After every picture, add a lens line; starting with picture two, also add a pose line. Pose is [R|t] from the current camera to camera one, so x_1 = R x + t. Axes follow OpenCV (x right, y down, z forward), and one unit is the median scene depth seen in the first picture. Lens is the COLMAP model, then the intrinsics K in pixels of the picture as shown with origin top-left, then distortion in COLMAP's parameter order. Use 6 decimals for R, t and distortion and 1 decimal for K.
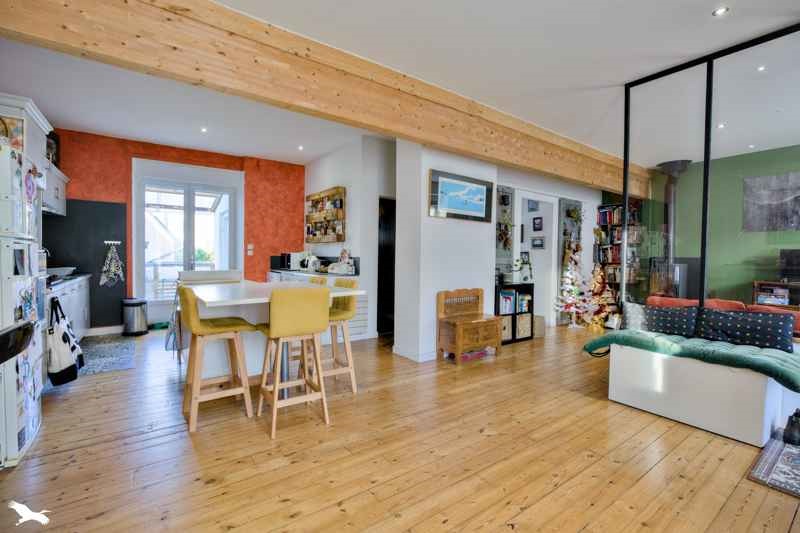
lens RADIAL K [[358.3, 0, 400.0], [0, 358.3, 264.6], [0, 0, 1]] dist [-0.000870, 0.000393]
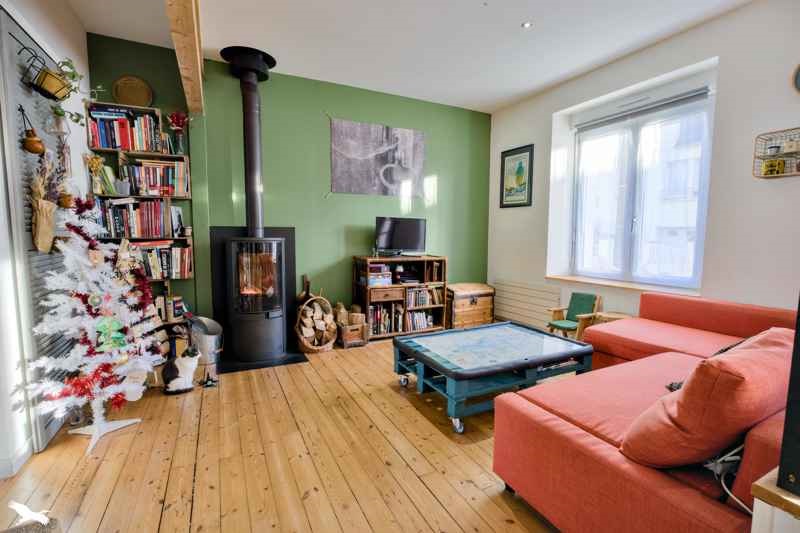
lens RADIAL K [[358.3, 0, 398.8], [0, 358.3, 263.4], [0, 0, 1]] dist [-0.000870, 0.000393]
pose [[0.164933, -0.098637, 0.981360, 0.083689], [0.018086, 0.995122, 0.096981, -0.004887], [-0.986139, 0.001754, 0.165913, 0.256327]]
